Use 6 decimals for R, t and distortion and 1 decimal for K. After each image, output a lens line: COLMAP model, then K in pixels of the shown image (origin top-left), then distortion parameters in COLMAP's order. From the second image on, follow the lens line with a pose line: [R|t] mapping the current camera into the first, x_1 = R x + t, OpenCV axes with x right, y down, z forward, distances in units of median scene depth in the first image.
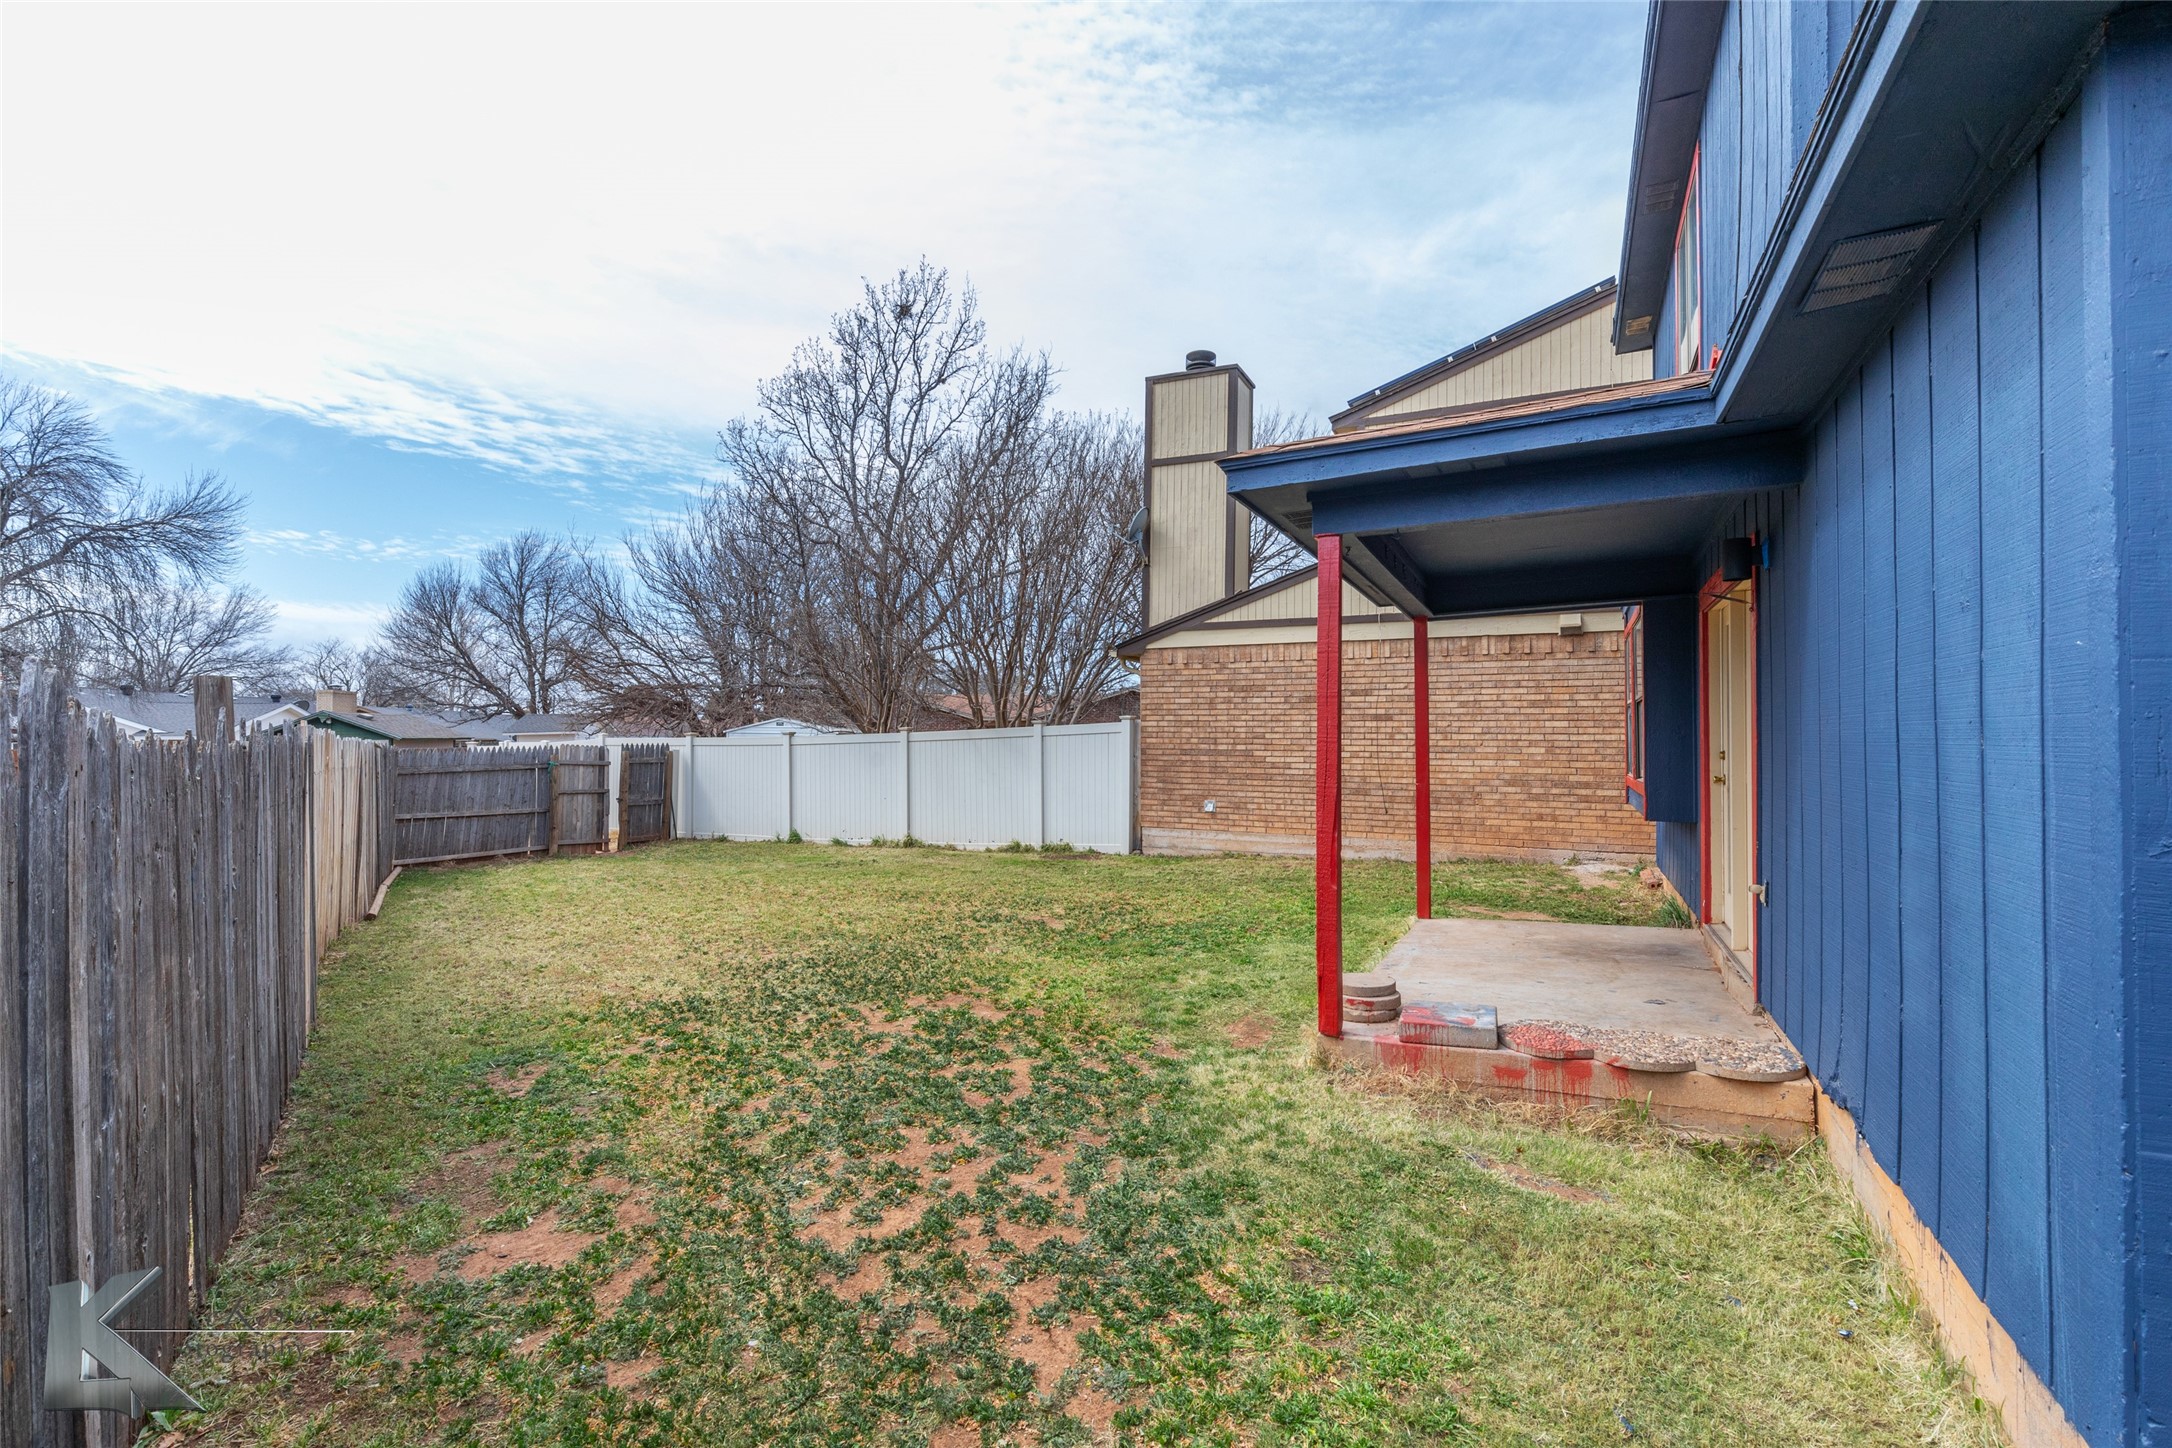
lens RADIAL K [[975.7, 0, 1084.8], [0, 975.7, 728.0], [0, 0, 1]] dist [0.001052, 0.000134]
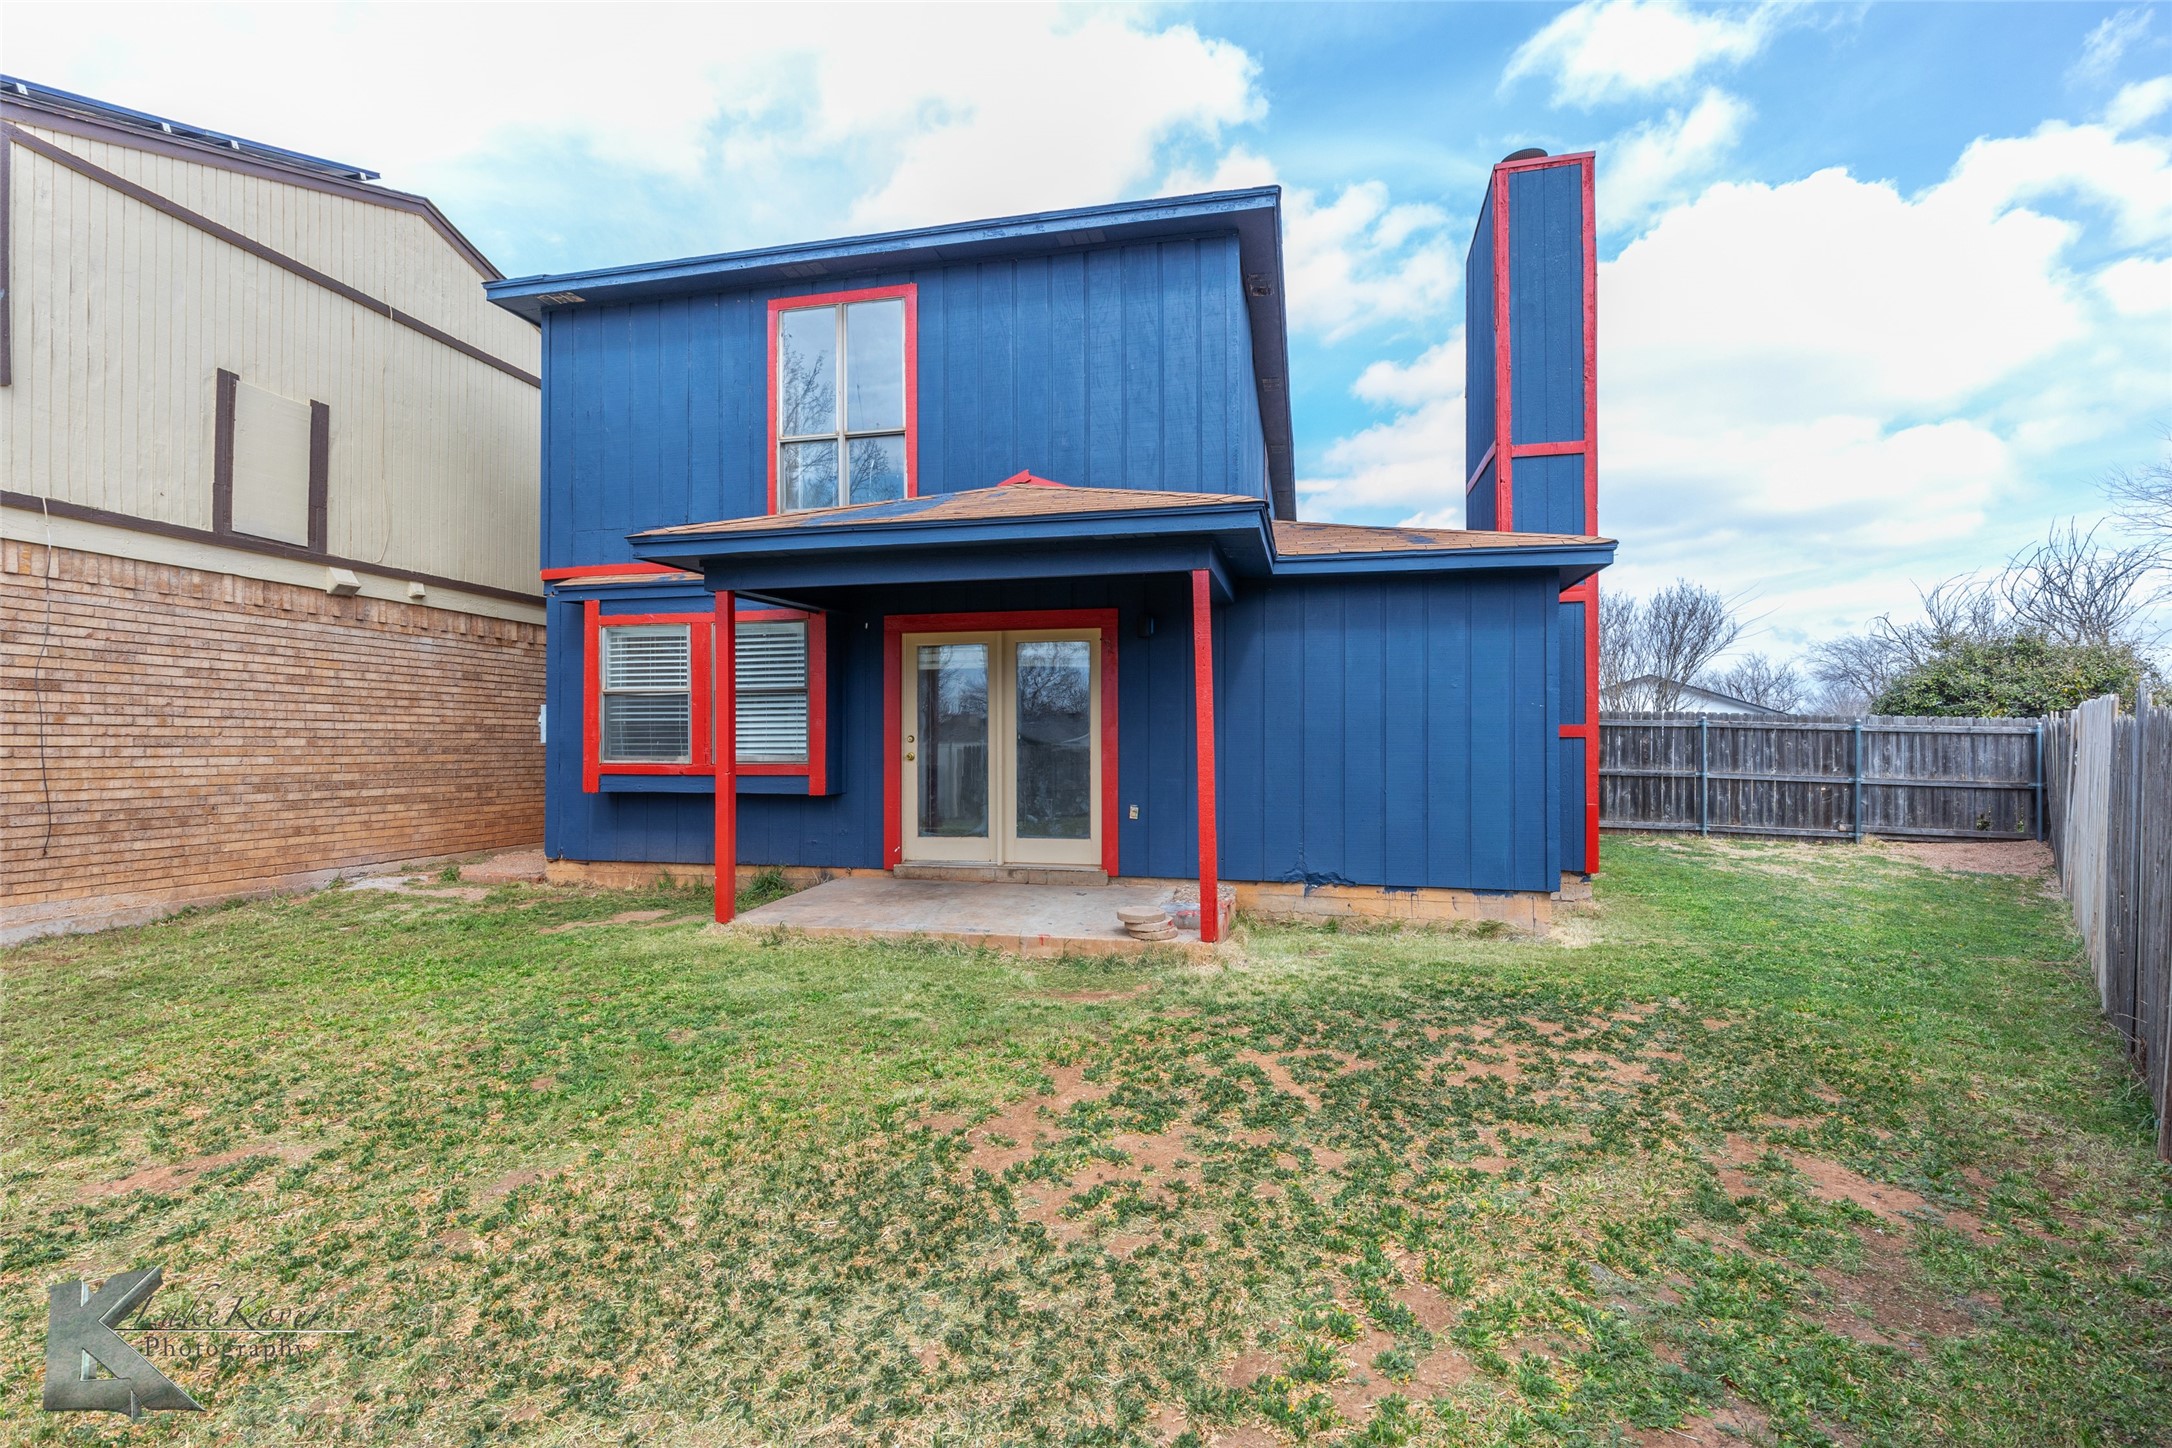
lens RADIAL K [[975.7, 0, 1089.4], [0, 975.7, 740.2], [0, 0, 1]] dist [0.001052, 0.000134]
pose [[-0.227722, 0.001249, 0.973725, -0.410805], [-0.011066, 0.999931, -0.003871, 0.018252], [-0.973663, -0.011656, -0.227693, 0.595515]]
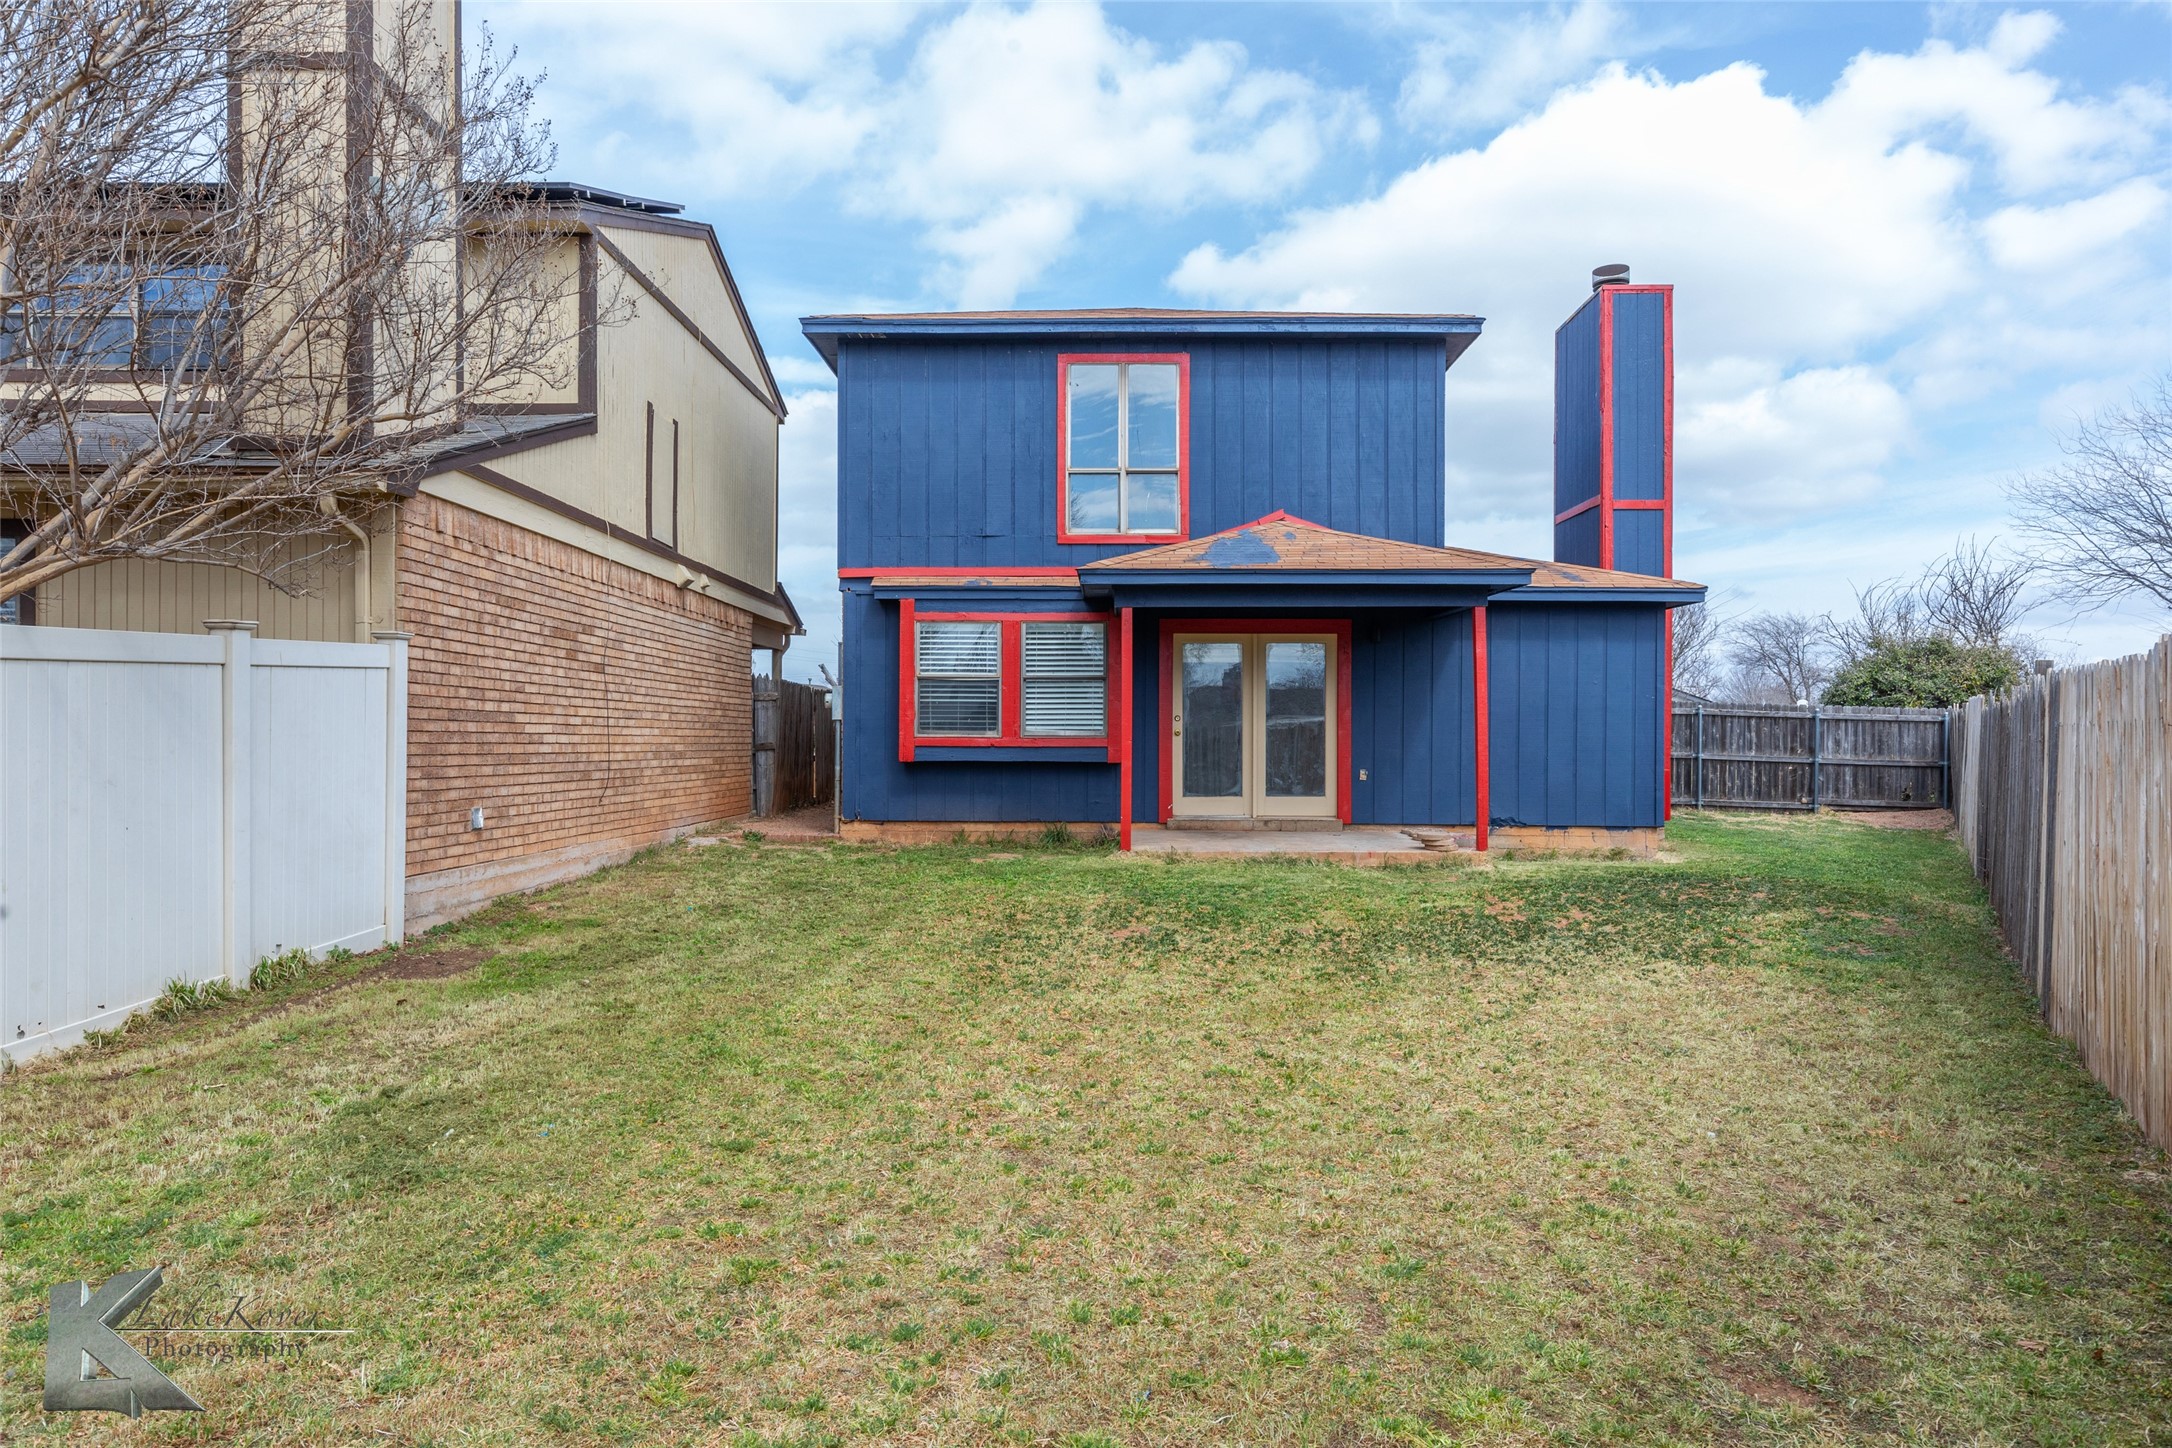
lens RADIAL K [[1323.6, 0, 1079.4], [0, 1323.6, 731.5], [0, 0, 1]] dist [0.004670, -0.009914]
pose [[-0.415348, 0.001539, 0.909661, -0.628962], [-0.013968, 0.999870, -0.008069, 0.032223], [-0.909555, -0.016057, -0.415272, 0.953525]]
